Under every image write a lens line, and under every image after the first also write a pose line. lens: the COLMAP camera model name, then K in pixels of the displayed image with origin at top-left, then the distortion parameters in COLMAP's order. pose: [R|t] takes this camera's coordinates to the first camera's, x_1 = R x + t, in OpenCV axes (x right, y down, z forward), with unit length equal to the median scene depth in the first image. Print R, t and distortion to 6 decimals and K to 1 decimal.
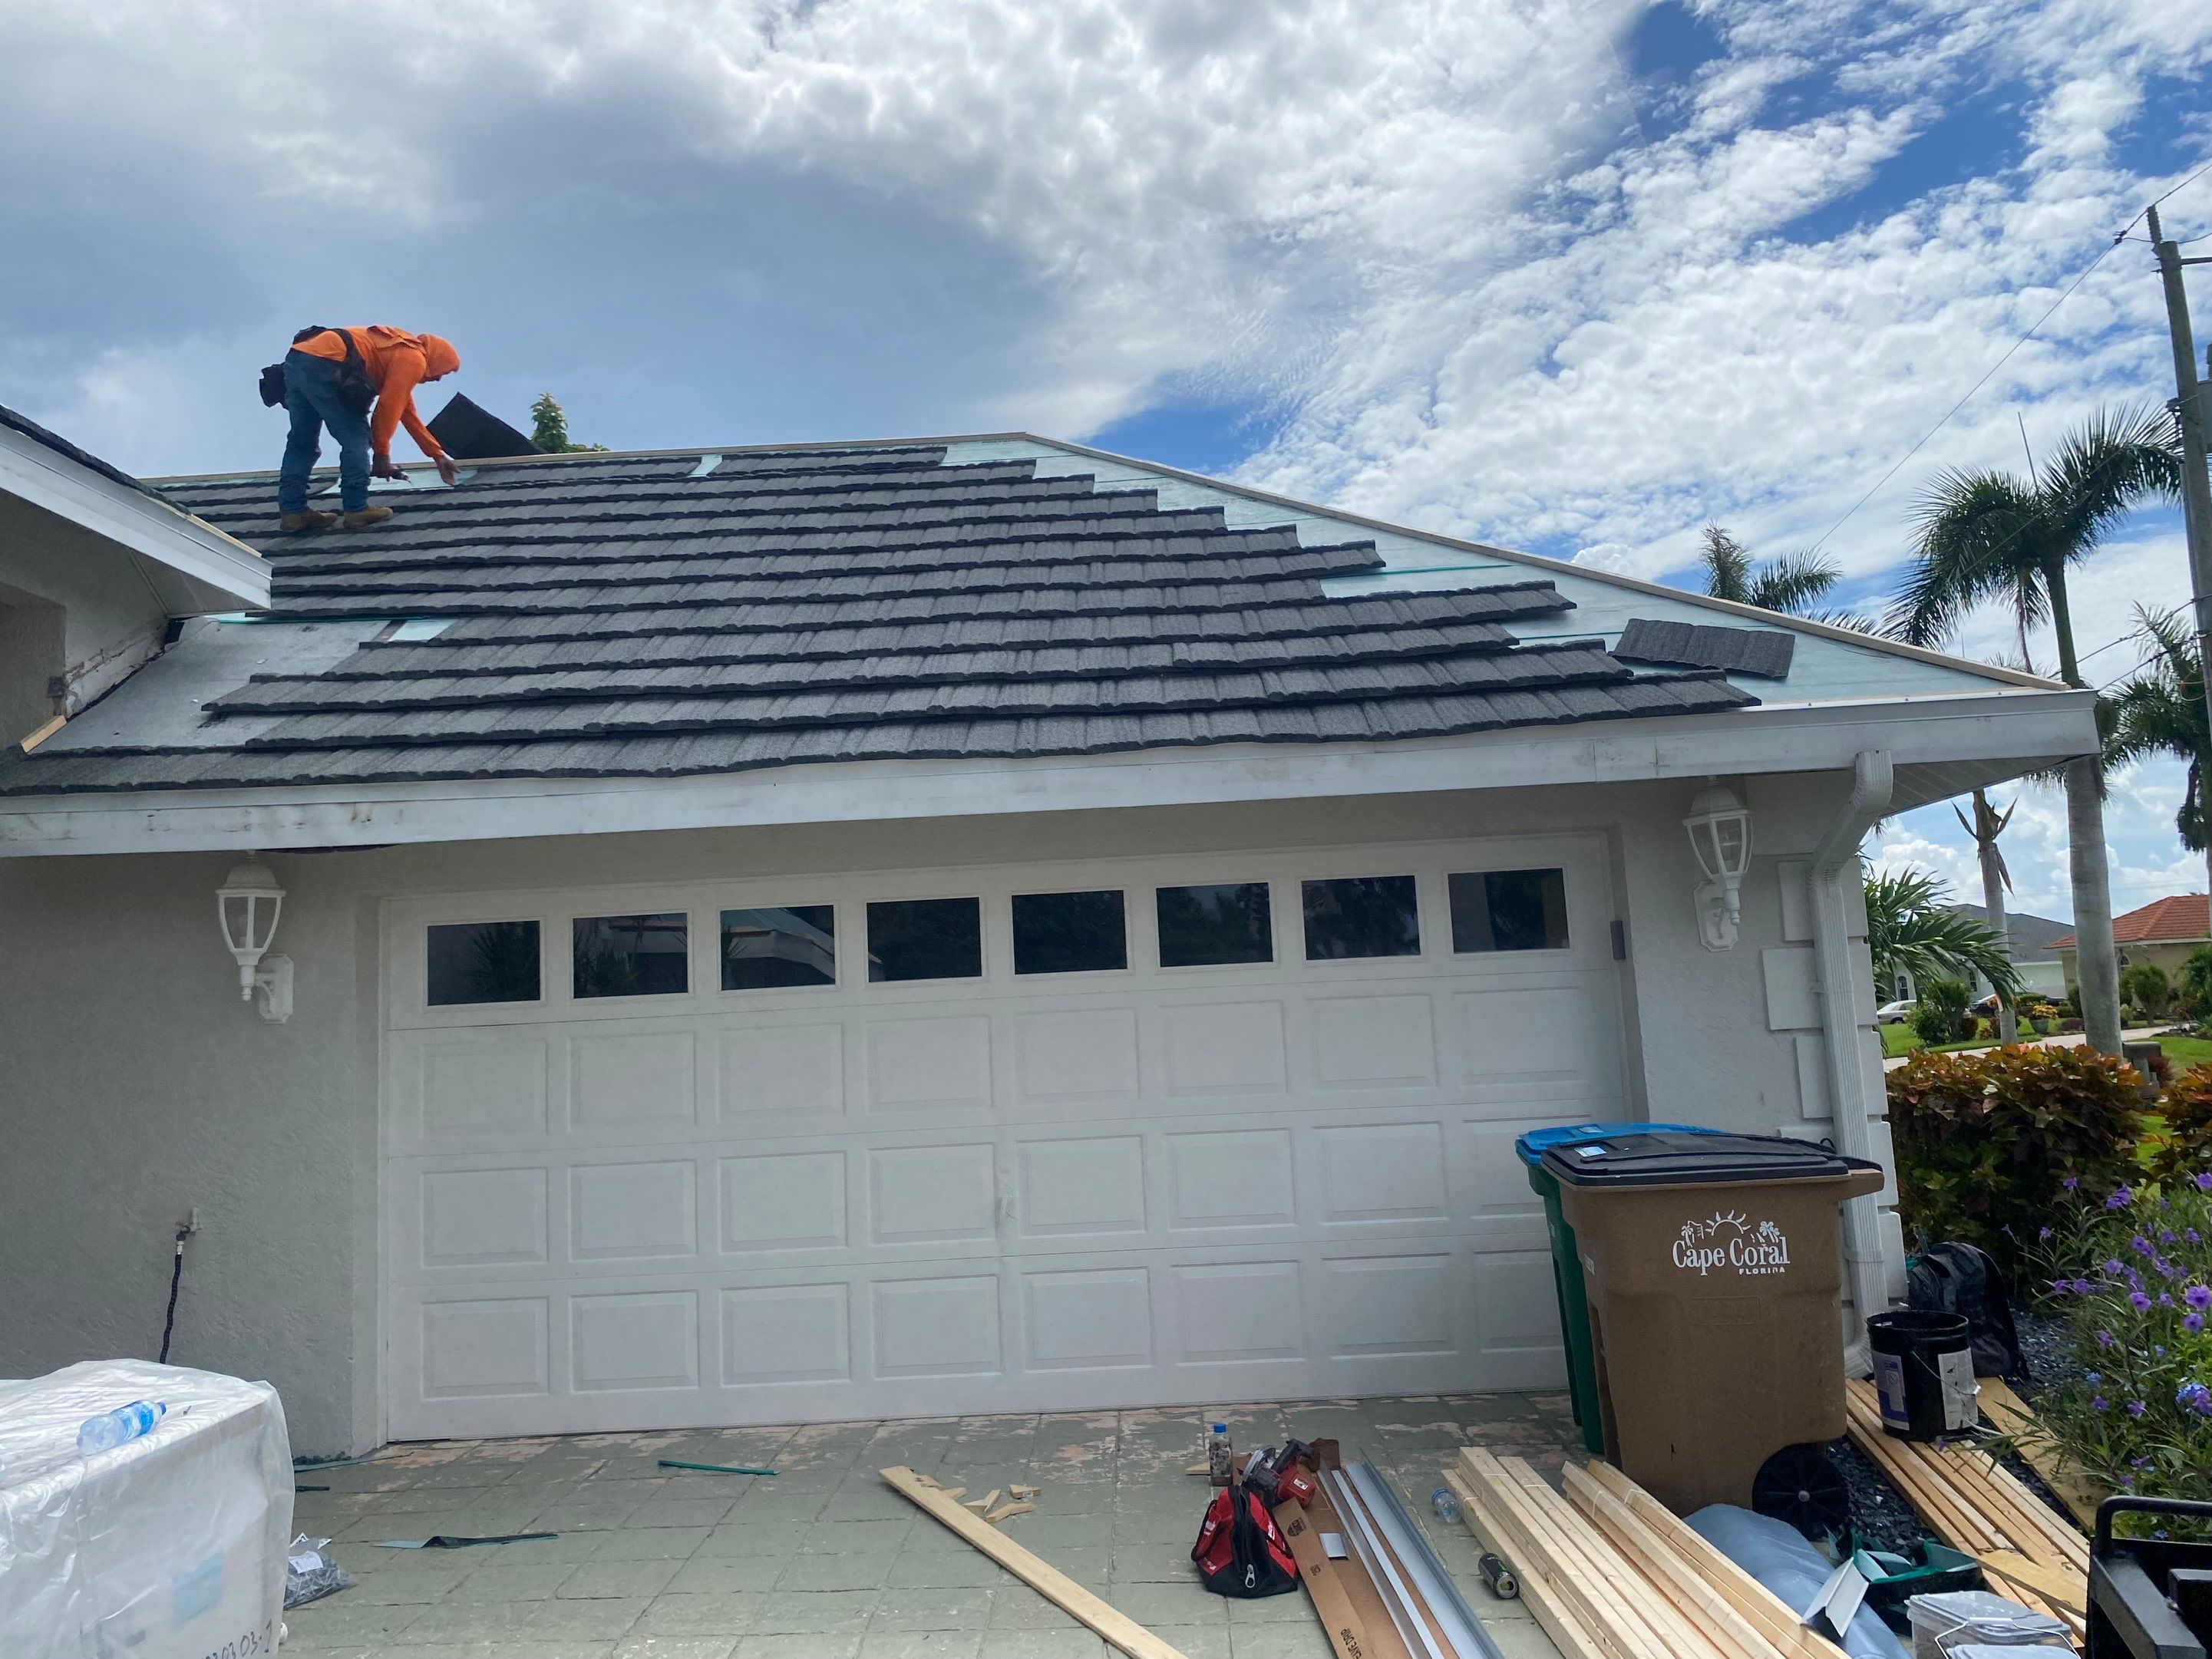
lens RADIAL K [[1675.6, 0, 1106.0], [0, 1675.6, 829.5], [0, 0, 1]] dist [0.049610, -0.085589]
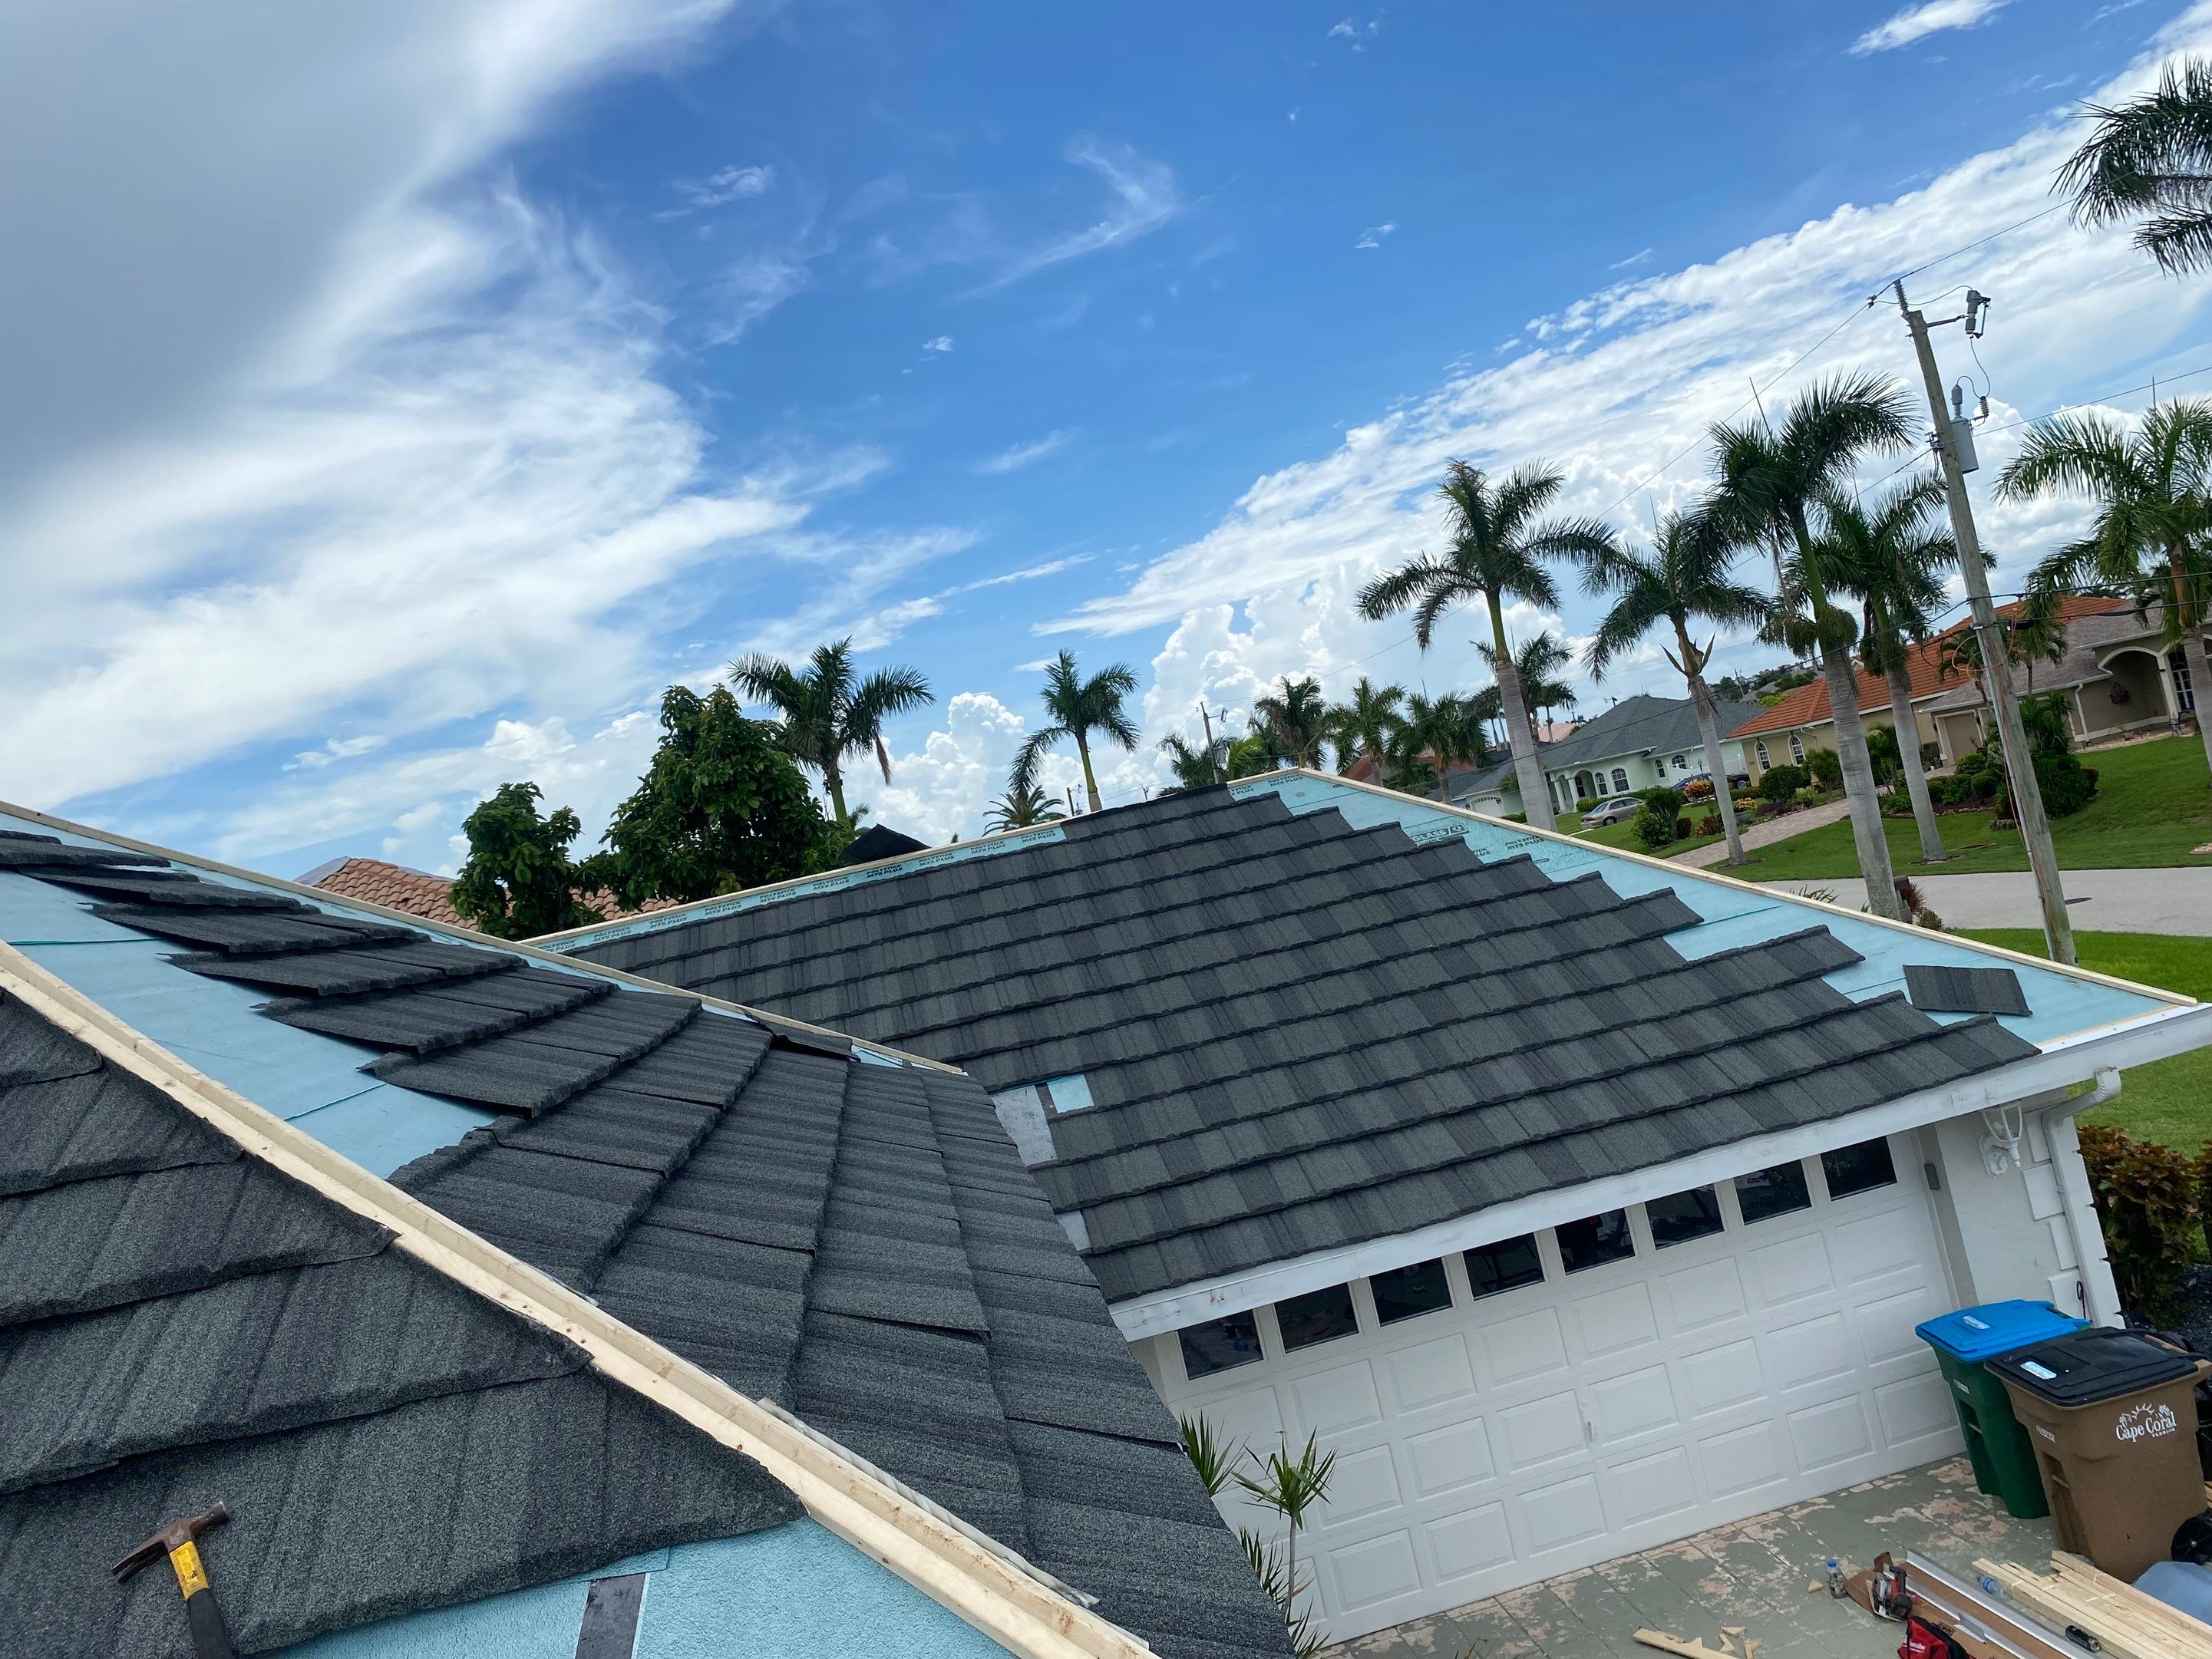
lens RADIAL K [[1660.7, 0, 1106.0], [0, 1660.7, 829.5], [0, 0, 1]] dist [0.002890, 0.001846]
pose [[0.969925, -0.174776, 0.169407, -0.654092], [0.160381, 0.982441, 0.095333, -0.527184], [-0.183094, -0.065296, 0.980925, -0.363238]]
